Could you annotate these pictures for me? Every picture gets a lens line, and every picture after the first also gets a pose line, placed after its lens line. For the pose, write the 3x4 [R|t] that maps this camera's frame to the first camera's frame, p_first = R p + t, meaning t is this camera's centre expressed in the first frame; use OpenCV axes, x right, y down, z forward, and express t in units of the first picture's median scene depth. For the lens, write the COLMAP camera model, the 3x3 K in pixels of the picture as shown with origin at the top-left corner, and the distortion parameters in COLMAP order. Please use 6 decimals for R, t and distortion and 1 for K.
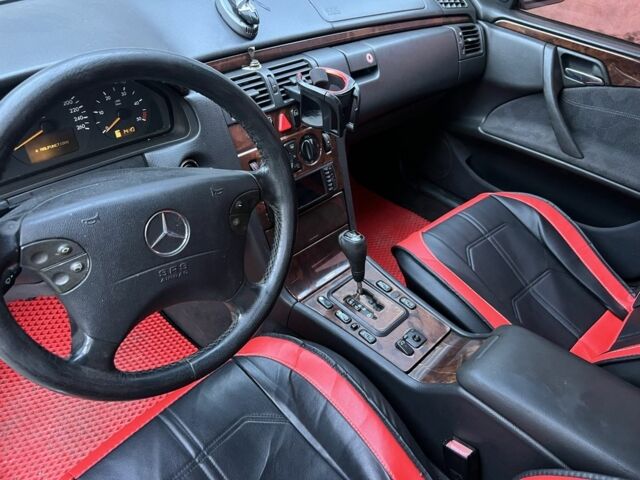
lens RADIAL K [[480.1, 0, 315.9], [0, 480.1, 241.6], [0, 0, 1]] dist [0.047217, -0.038600]
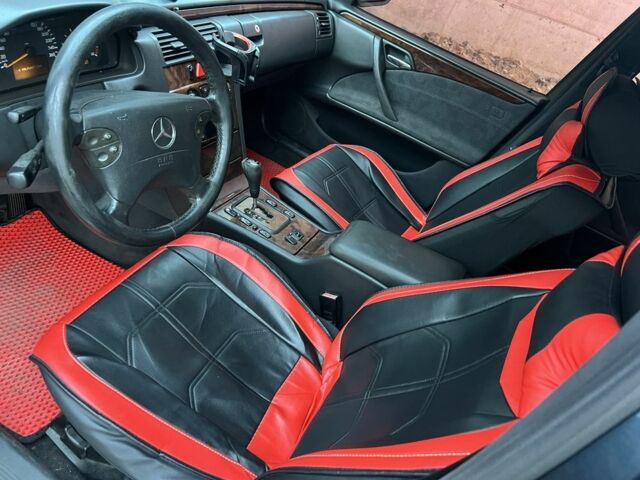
lens RADIAL K [[480.1, 0, 317.0], [0, 480.1, 240.5], [0, 0, 1]] dist [0.047217, -0.038600]
pose [[0.936144, -0.017269, 0.351193, -0.228422], [-0.002095, 0.998502, 0.054682, 0.132157], [-0.351611, -0.051926, 0.934705, -0.337427]]
